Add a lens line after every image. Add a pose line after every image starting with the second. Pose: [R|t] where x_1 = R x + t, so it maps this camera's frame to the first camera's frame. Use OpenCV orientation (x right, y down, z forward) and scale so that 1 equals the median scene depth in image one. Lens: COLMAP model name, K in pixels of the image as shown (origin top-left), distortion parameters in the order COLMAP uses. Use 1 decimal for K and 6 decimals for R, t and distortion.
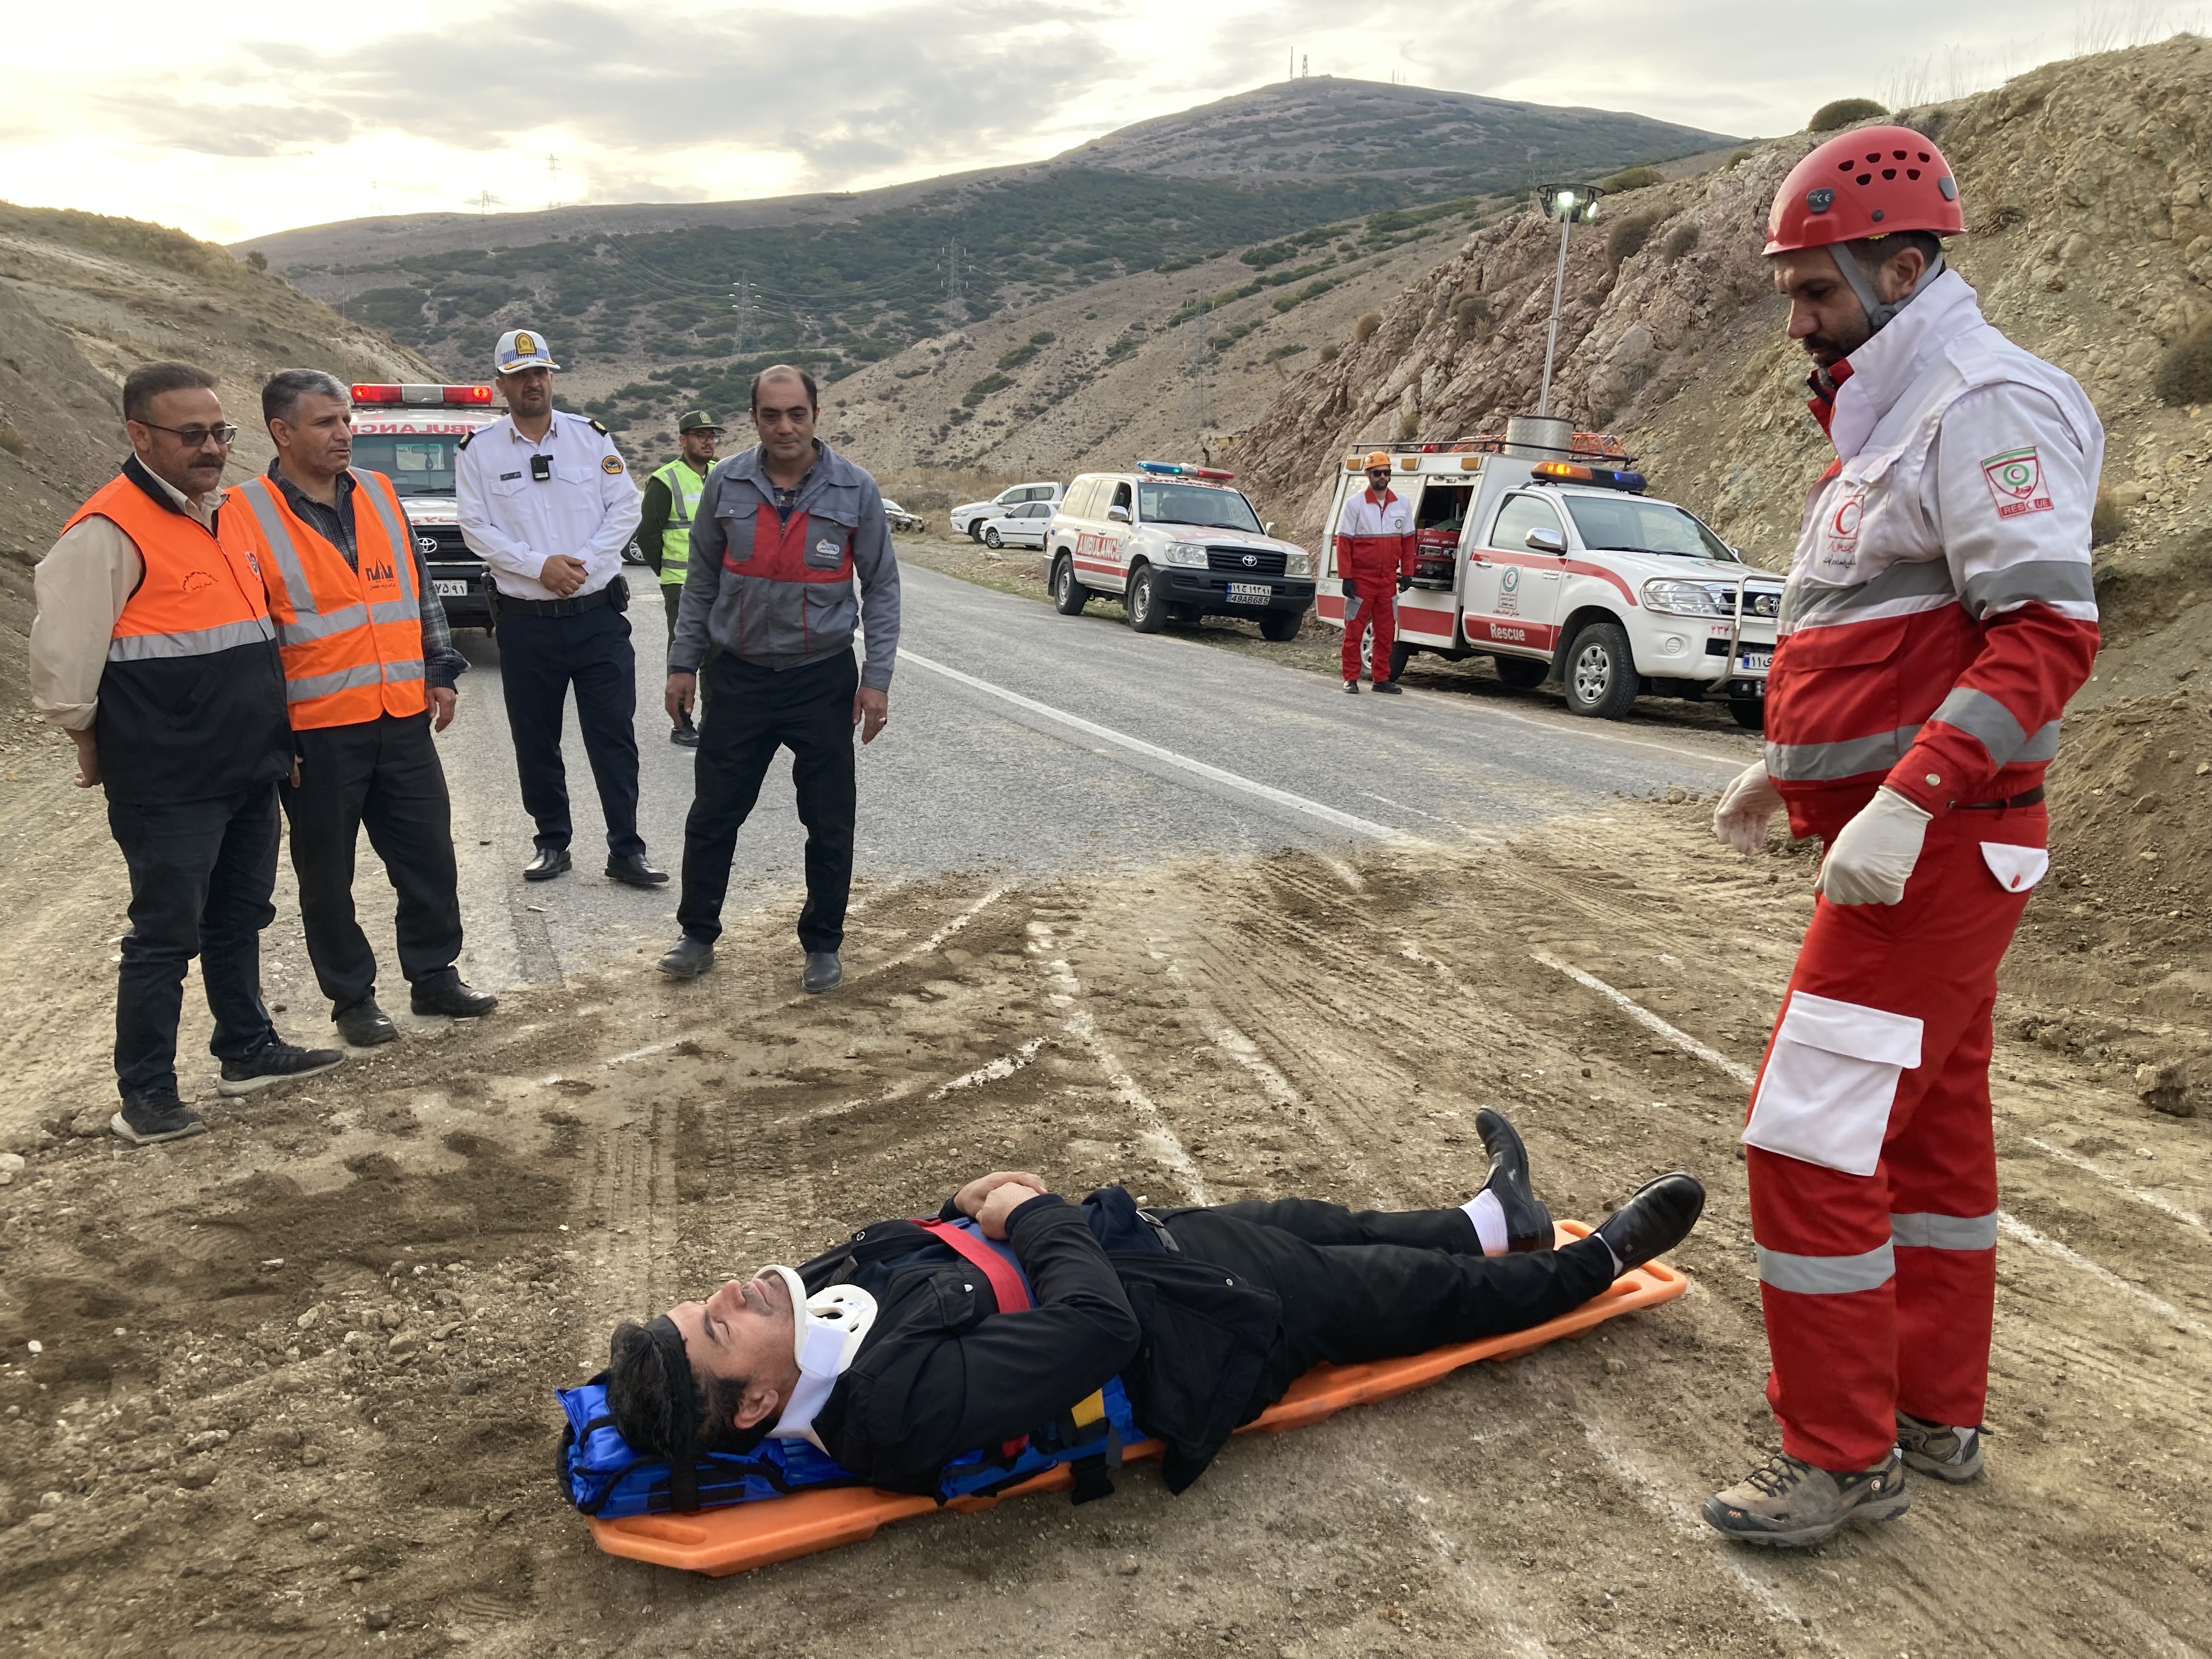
lens RADIAL K [[1814.3, 0, 1129.8], [0, 1814.3, 829.3], [0, 0, 1]] dist [0.022100, -0.015461]
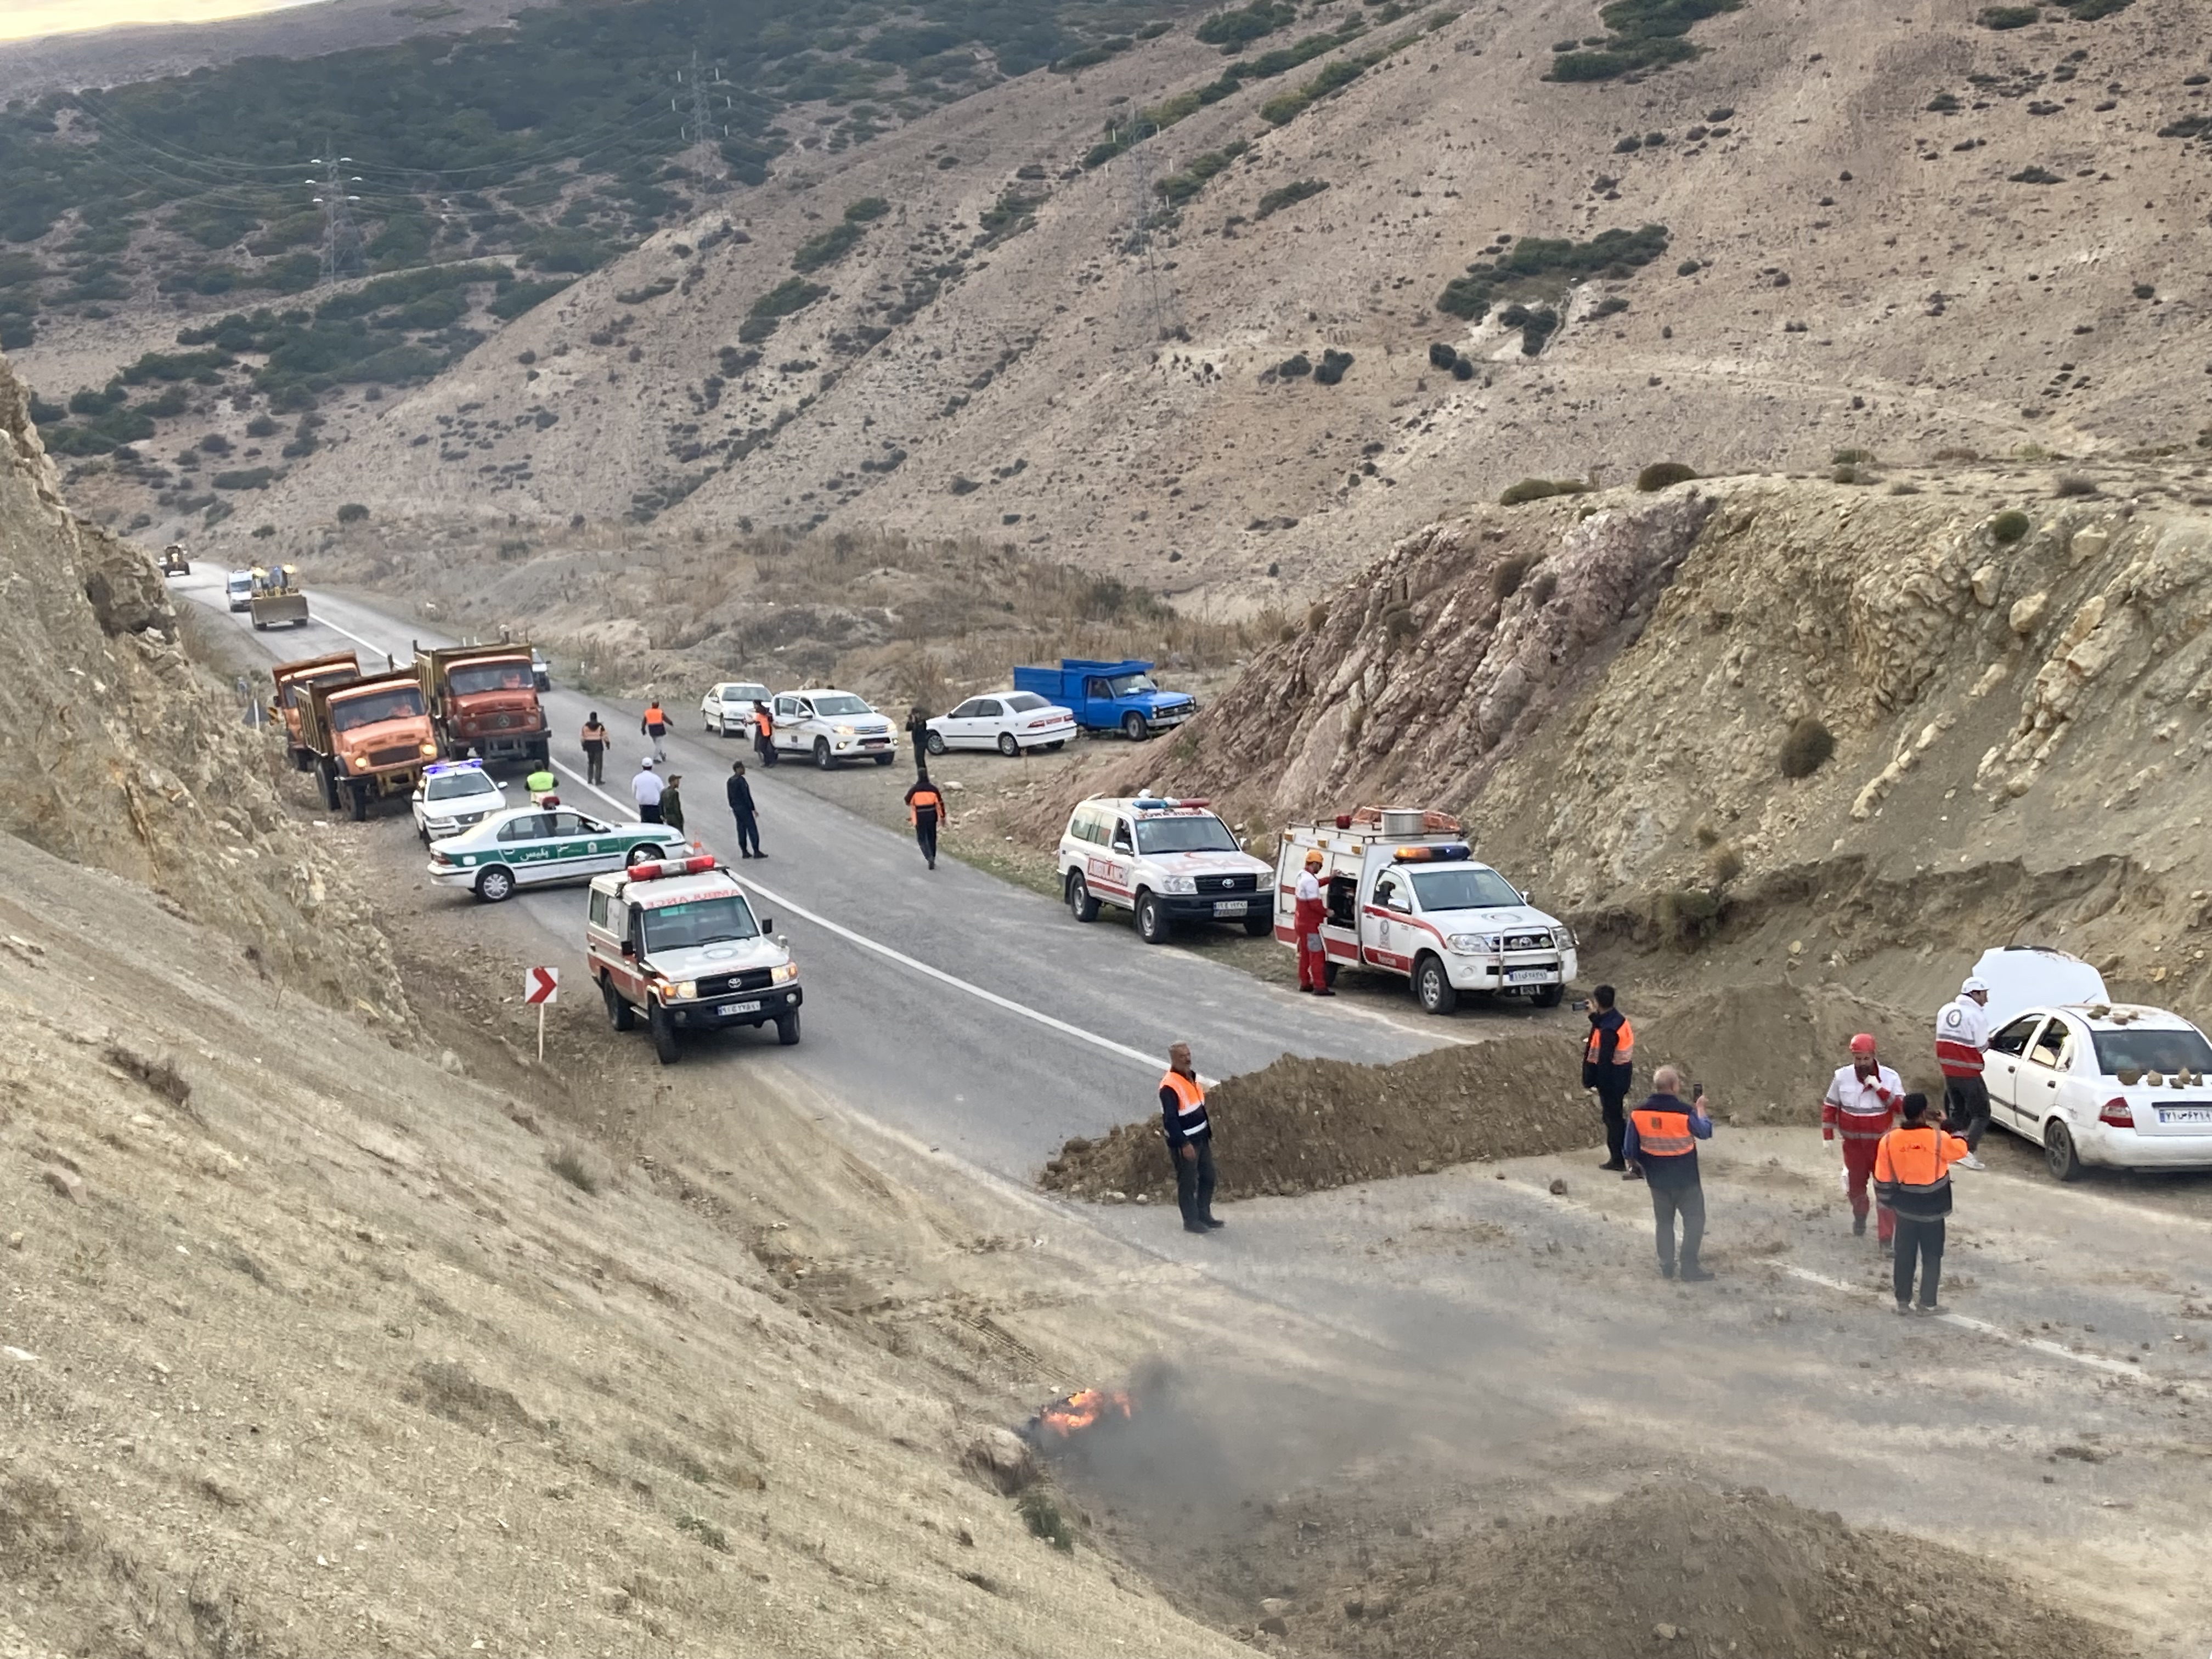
lens RADIAL K [[3315.7, 0, 1022.1], [0, 3315.7, 818.8], [0, 0, 1]] dist [0.104083, 0.000000]
pose [[0.994464, -0.103572, -0.017733, -0.026451], [0.102083, 0.992263, -0.070668, -0.032460], [0.024915, 0.068467, 0.997342, -1.082336]]
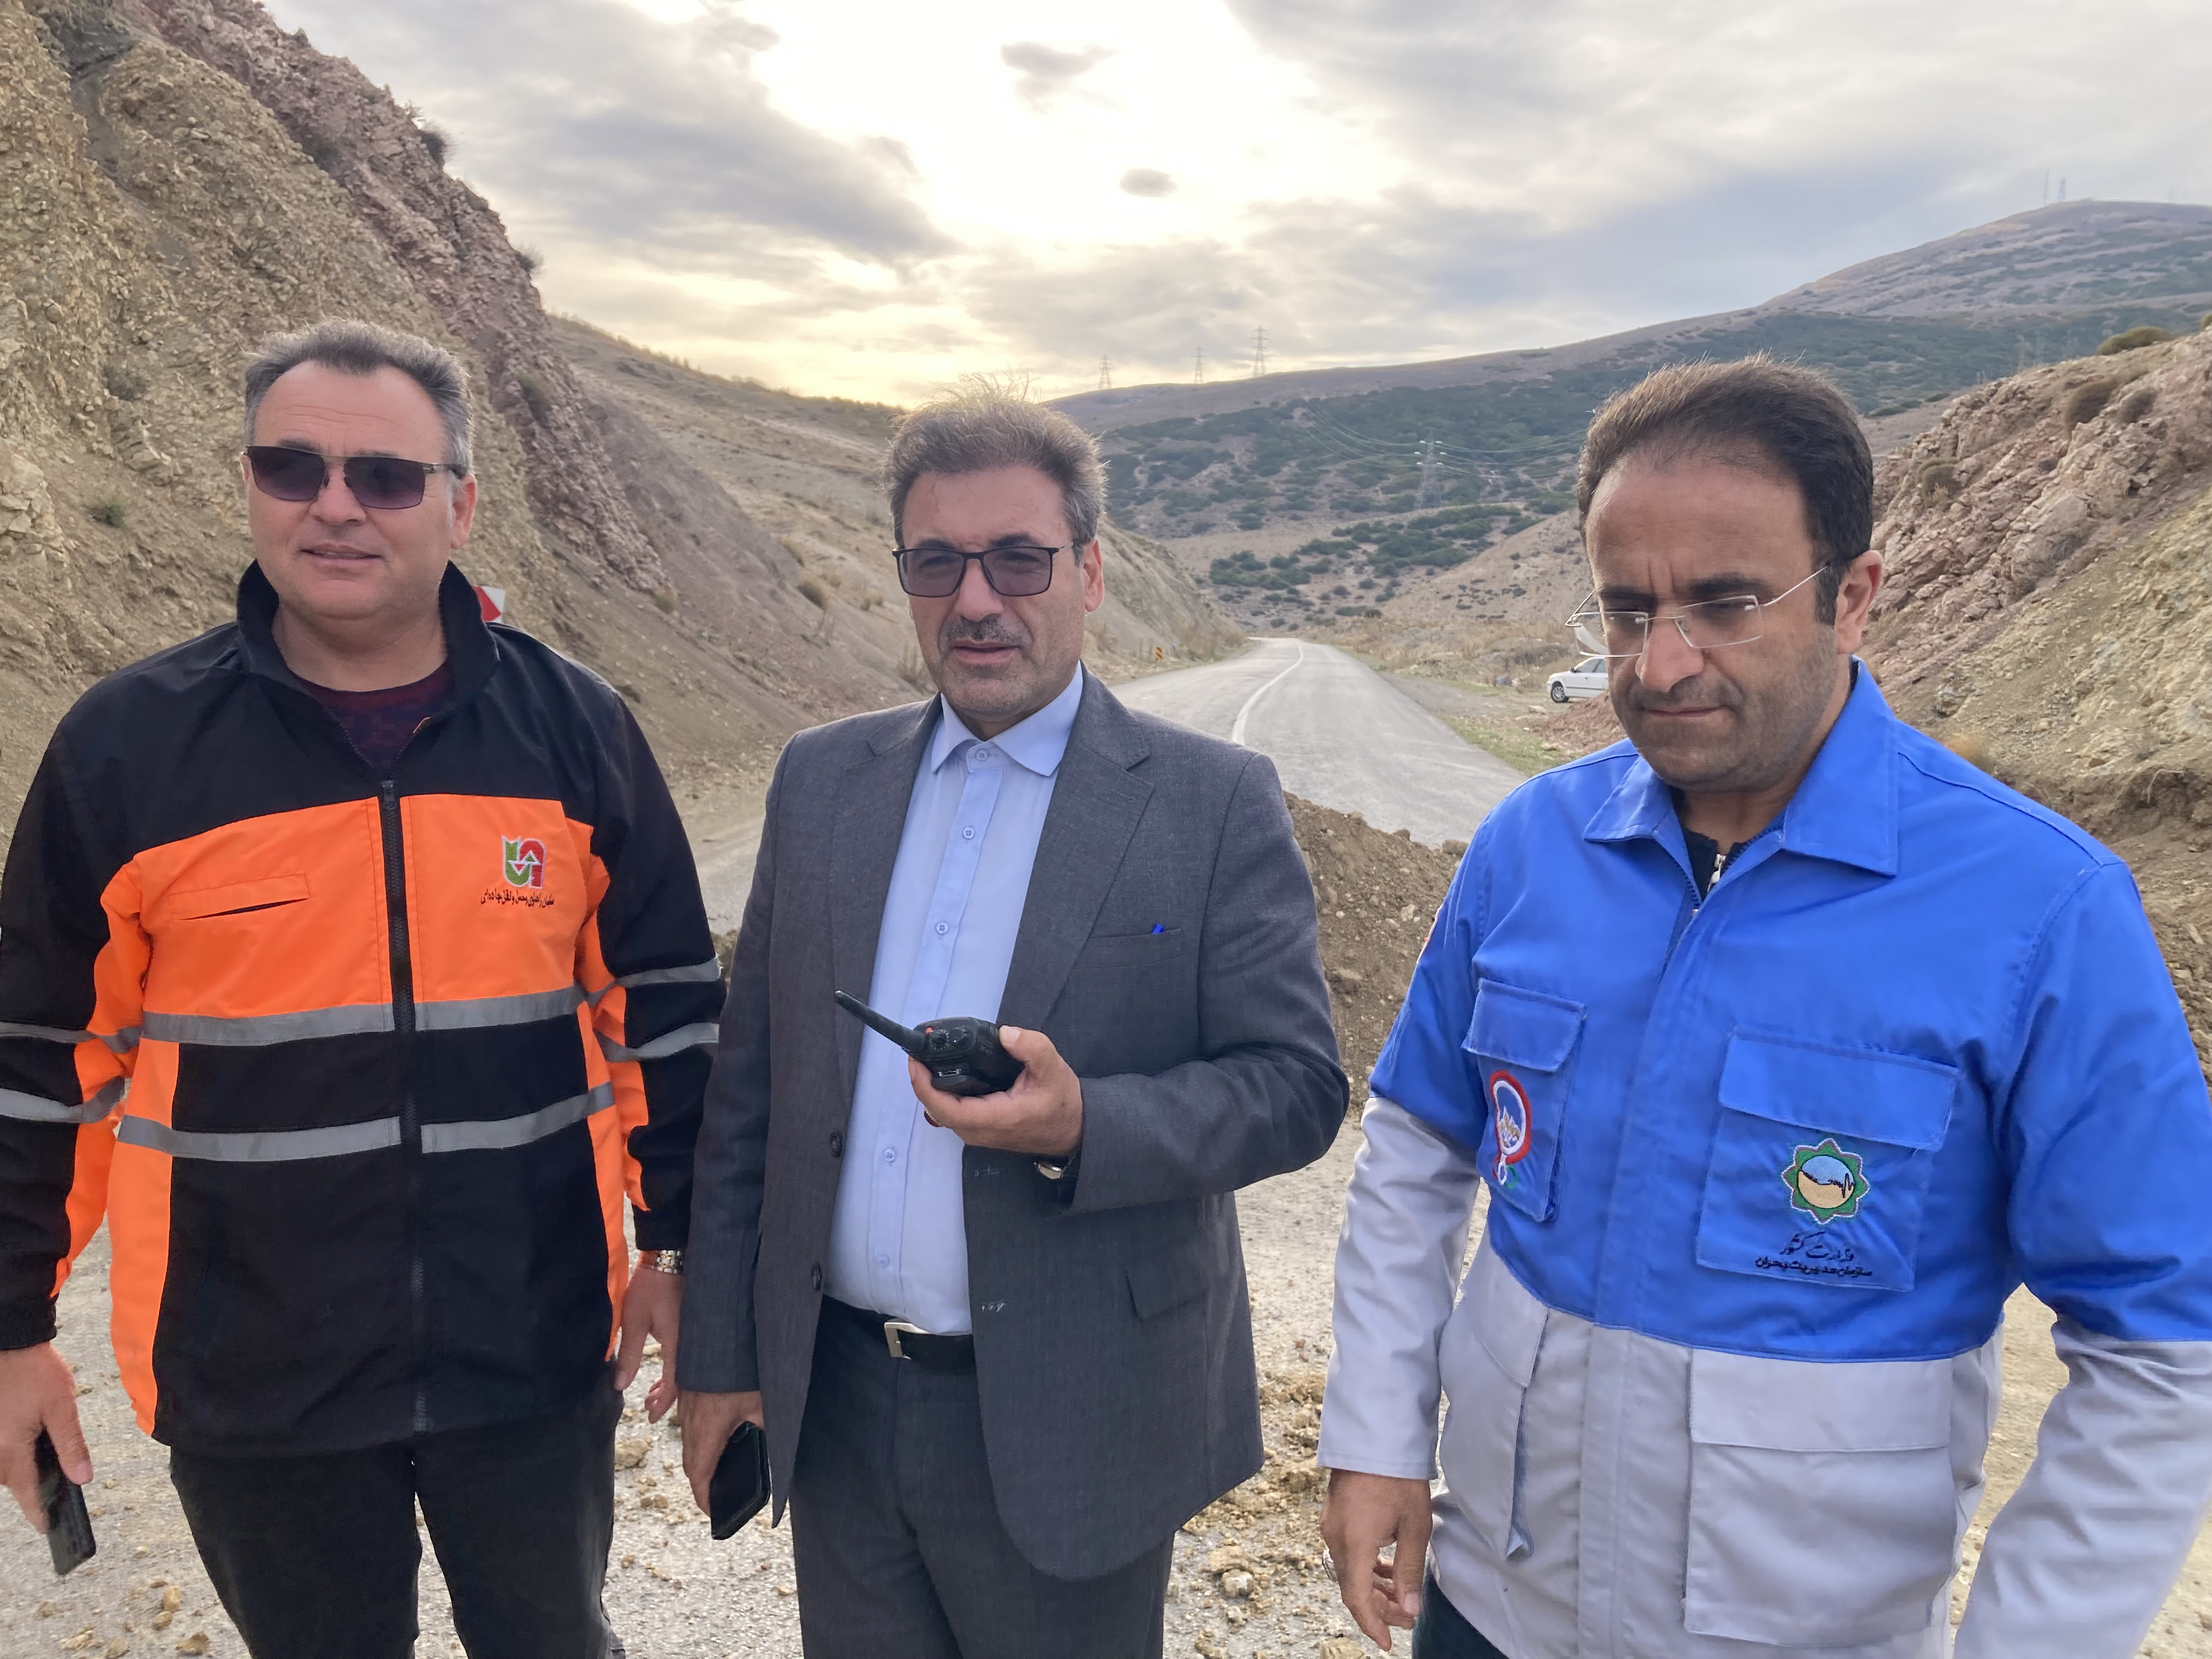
lens RADIAL K [[1814.3, 0, 1108.1], [0, 1814.3, 873.7], [0, 0, 1]] dist [0.022100, -0.015461]
pose [[0.931025, 0.061416, -0.359751, 0.132927], [-0.081963, 0.995745, -0.042127, 0.007340], [0.355633, 0.068708, 0.932097, -0.064387]]
